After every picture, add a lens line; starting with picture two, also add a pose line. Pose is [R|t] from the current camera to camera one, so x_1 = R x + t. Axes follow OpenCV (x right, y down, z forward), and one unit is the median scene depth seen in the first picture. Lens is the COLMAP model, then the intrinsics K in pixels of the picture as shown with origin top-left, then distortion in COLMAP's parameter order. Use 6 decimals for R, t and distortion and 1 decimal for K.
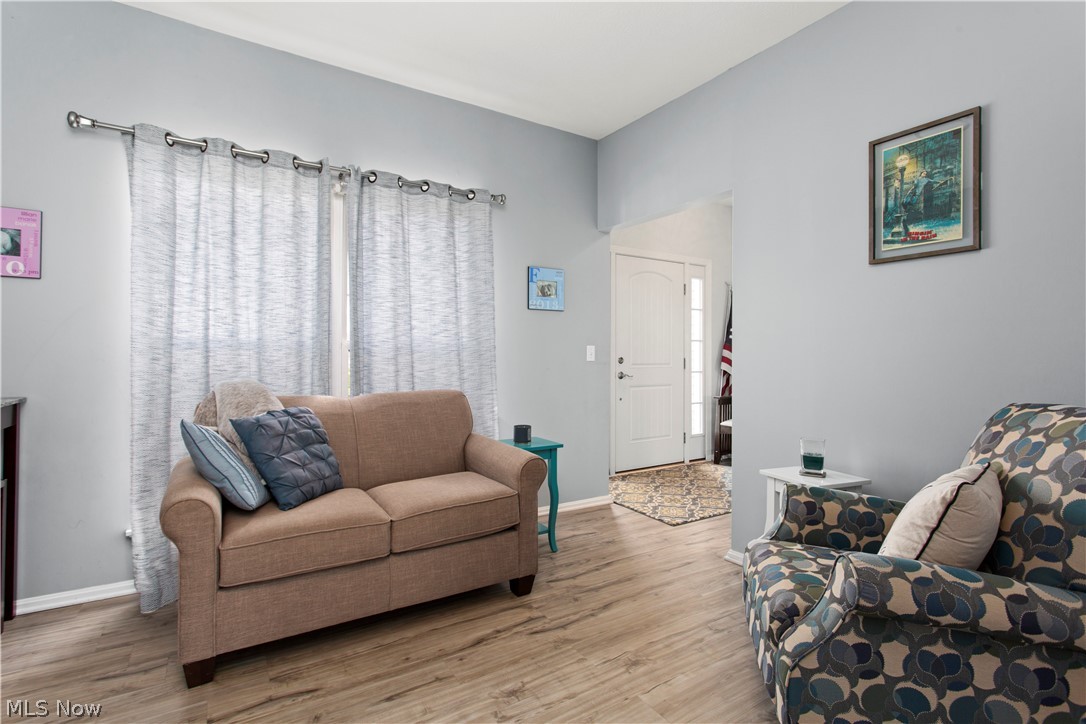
lens RADIAL K [[511.3, 0, 541.0], [0, 511.3, 365.5], [0, 0, 1]] dist [-0.003752, 0.001075]
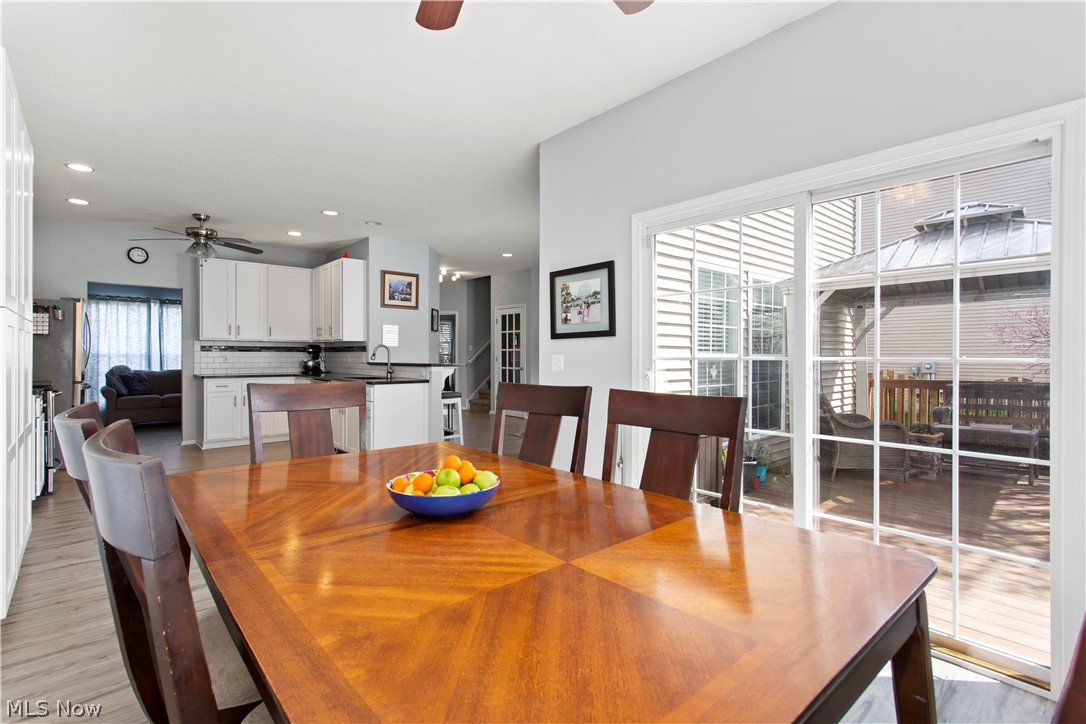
lens RADIAL K [[511.3, 0, 542.4], [0, 511.3, 354.1], [0, 0, 1]] dist [-0.003752, 0.001075]
pose [[0.985997, -0.010378, 0.166440, 1.718982], [0.008958, 0.999917, 0.009279, -0.054666], [-0.166522, -0.007658, 0.986008, -2.997359]]
